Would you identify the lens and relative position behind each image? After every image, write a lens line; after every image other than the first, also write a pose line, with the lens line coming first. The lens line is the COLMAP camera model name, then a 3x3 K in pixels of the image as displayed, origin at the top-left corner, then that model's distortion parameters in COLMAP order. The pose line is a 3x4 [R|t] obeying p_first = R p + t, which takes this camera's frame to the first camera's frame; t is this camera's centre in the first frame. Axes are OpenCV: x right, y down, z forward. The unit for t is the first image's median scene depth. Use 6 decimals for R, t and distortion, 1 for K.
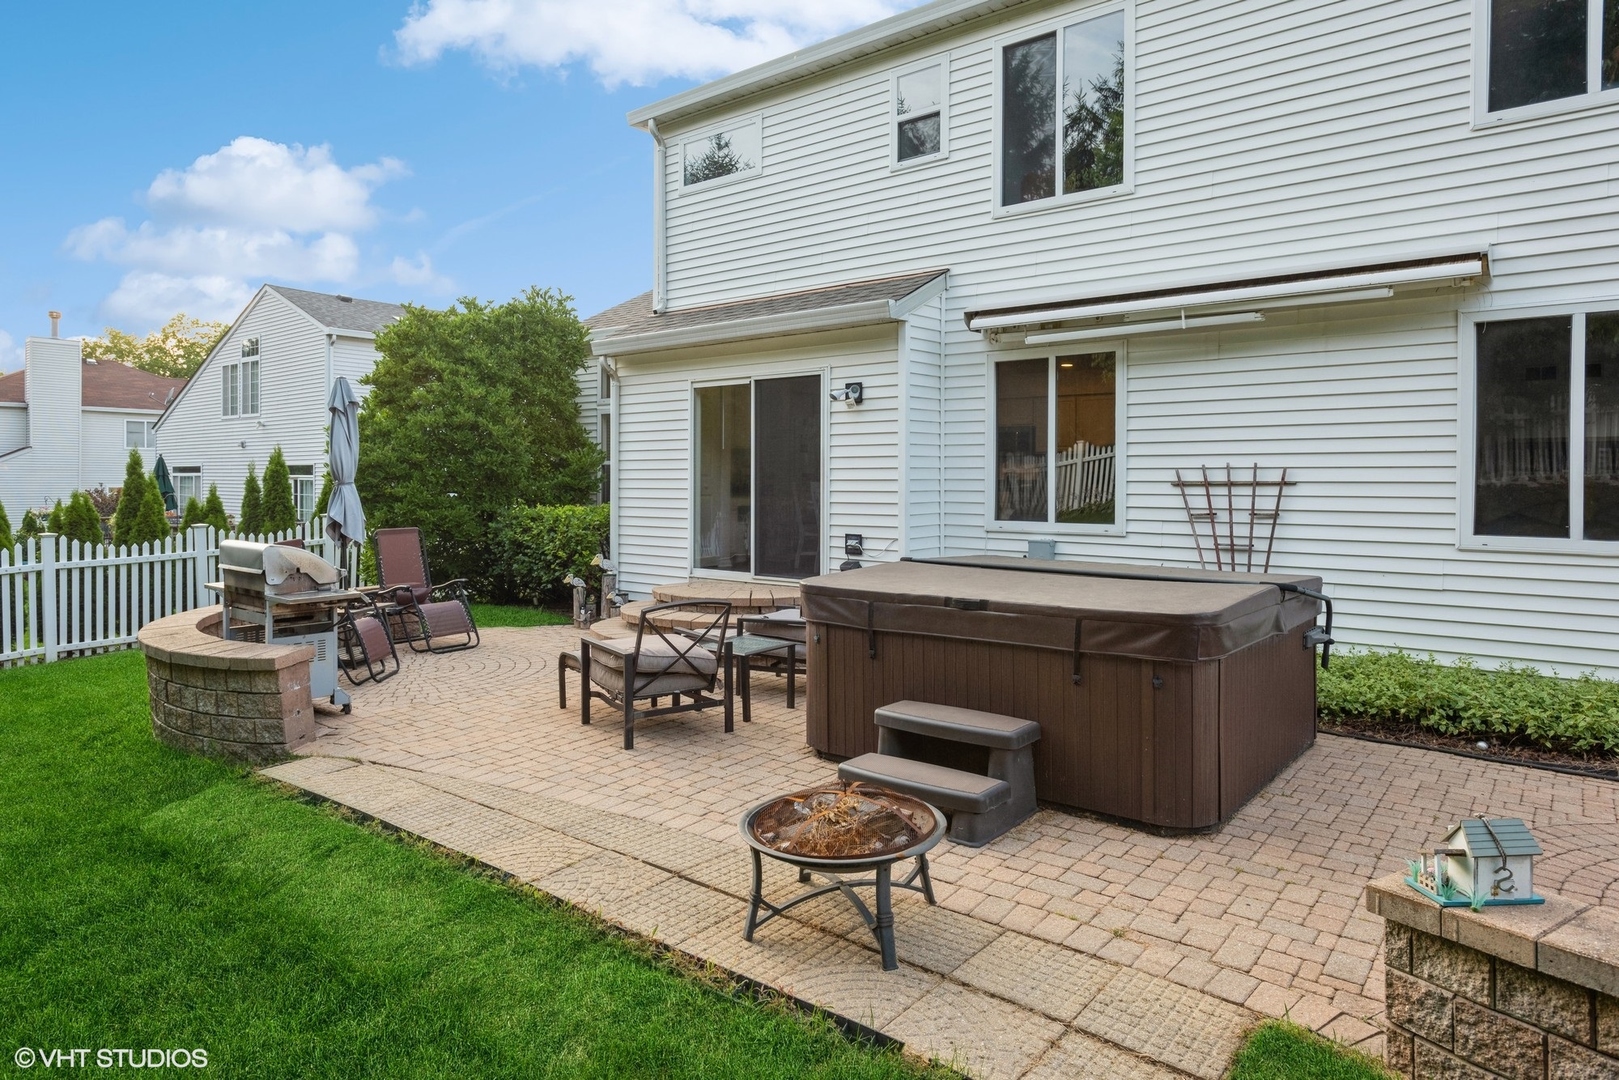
lens RADIAL K [[788.4, 0, 813.8], [0, 788.4, 515.4], [0, 0, 1]] dist [-0.005079, -0.001243]
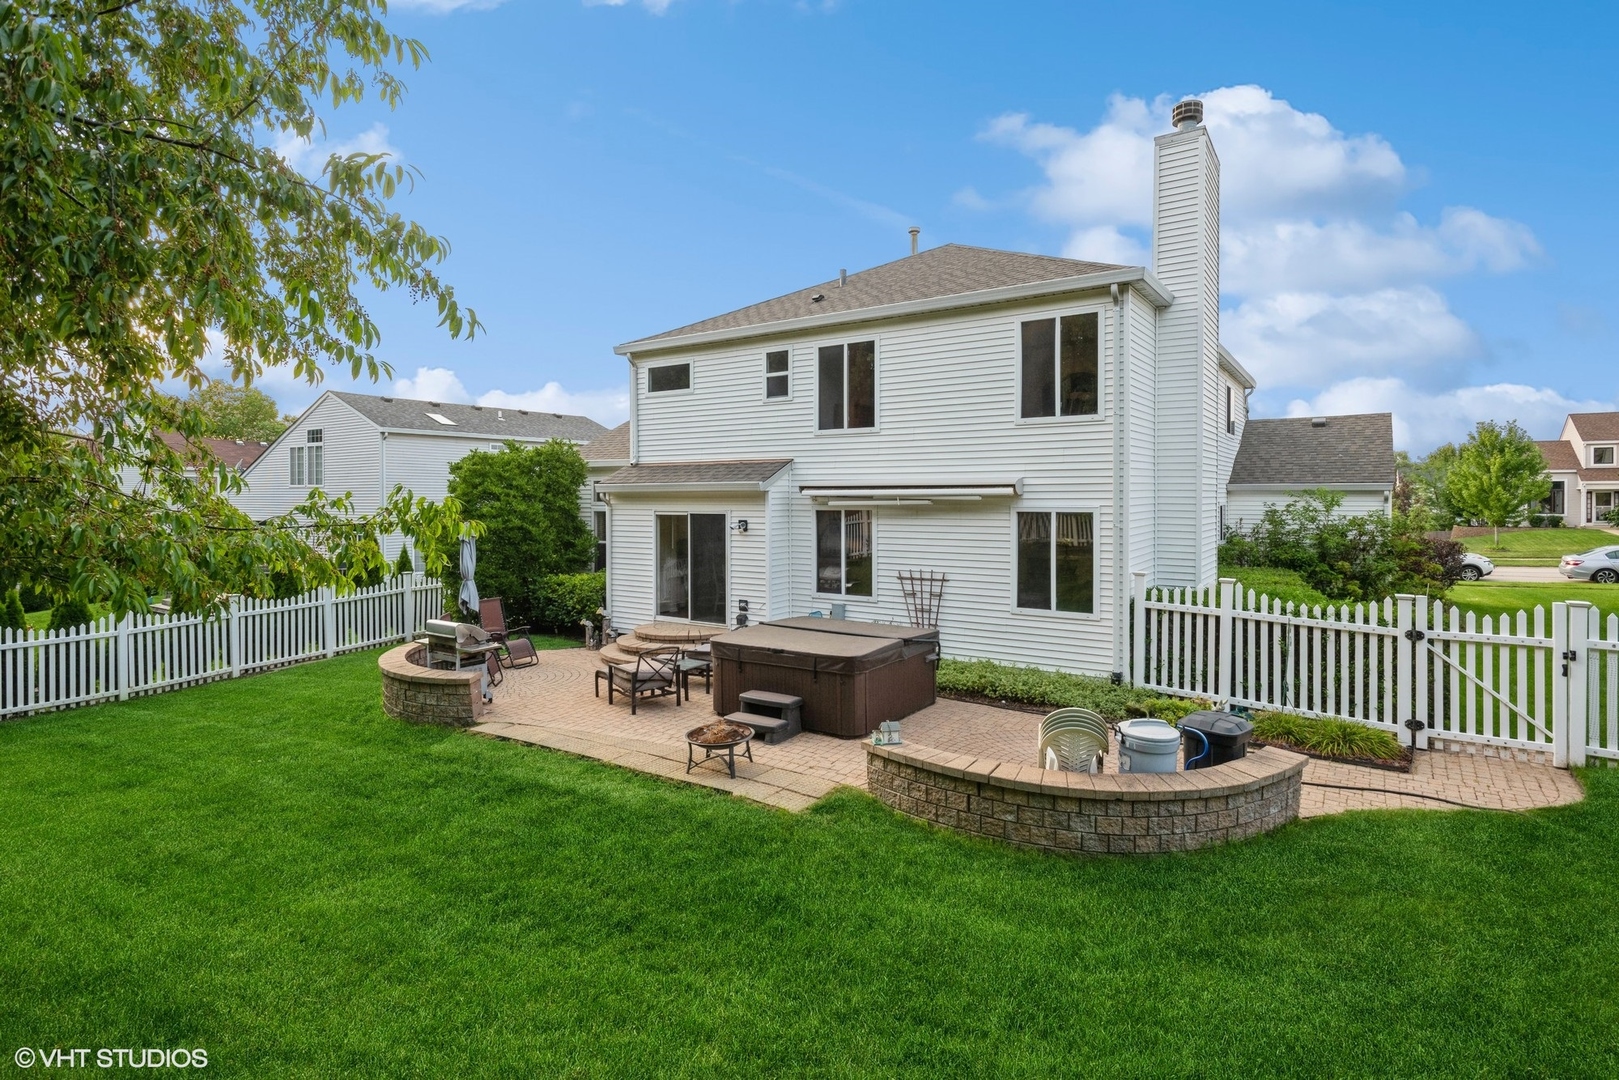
lens RADIAL K [[669.0, 0, 801.9], [0, 669.0, 519.8], [0, 0, 1]] dist [0.002089, 0.000209]
pose [[0.996212, -0.006291, 0.086732, 0.063534], [0.006619, 0.999972, -0.003498, -0.195404], [-0.086707, 0.004059, 0.996226, -0.741243]]
